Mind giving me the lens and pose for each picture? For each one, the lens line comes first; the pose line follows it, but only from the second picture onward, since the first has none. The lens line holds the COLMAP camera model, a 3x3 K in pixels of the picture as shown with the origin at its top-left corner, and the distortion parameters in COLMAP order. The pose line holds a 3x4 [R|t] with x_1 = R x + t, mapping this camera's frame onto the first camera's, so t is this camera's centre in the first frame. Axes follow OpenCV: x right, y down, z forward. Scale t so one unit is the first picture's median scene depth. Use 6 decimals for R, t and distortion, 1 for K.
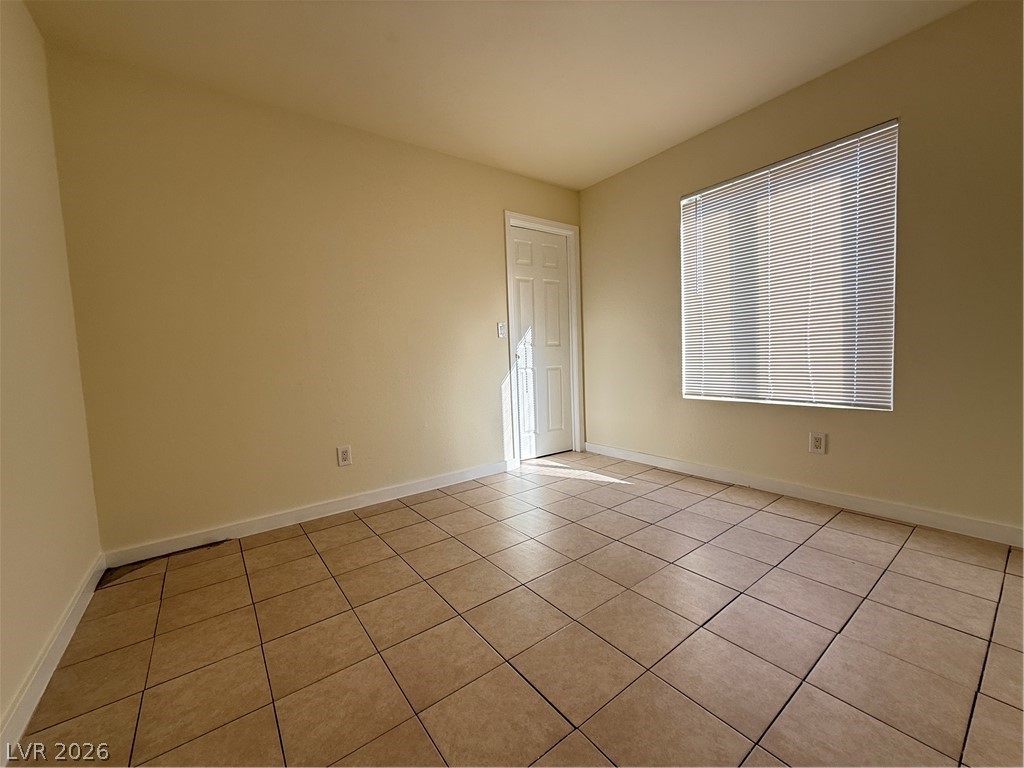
lens RADIAL K [[409.1, 0, 514.2], [0, 409.1, 384.1], [0, 0, 1]] dist [0.002476, -0.000092]
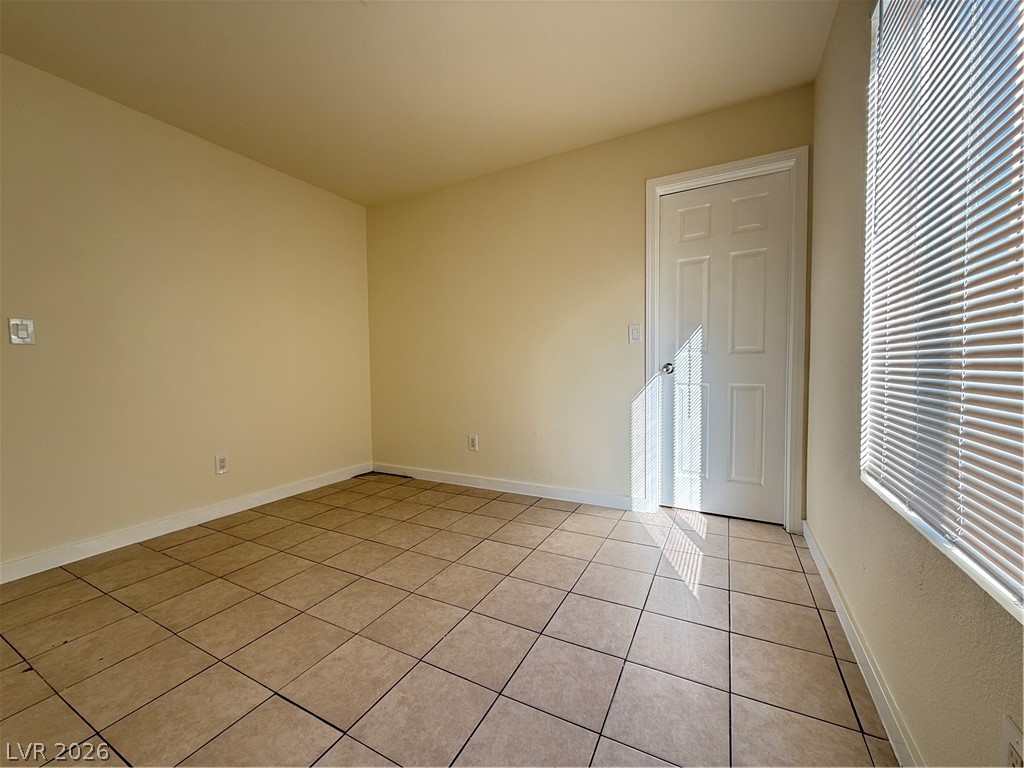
lens RADIAL K [[409.1, 0, 514.2], [0, 409.1, 384.1], [0, 0, 1]] dist [0.002476, -0.000092]
pose [[0.426171, 0.072724, -0.901715, 0.653742], [-0.065626, 0.996623, 0.049362, -0.064549], [0.902259, 0.038139, 0.429504, 0.490414]]
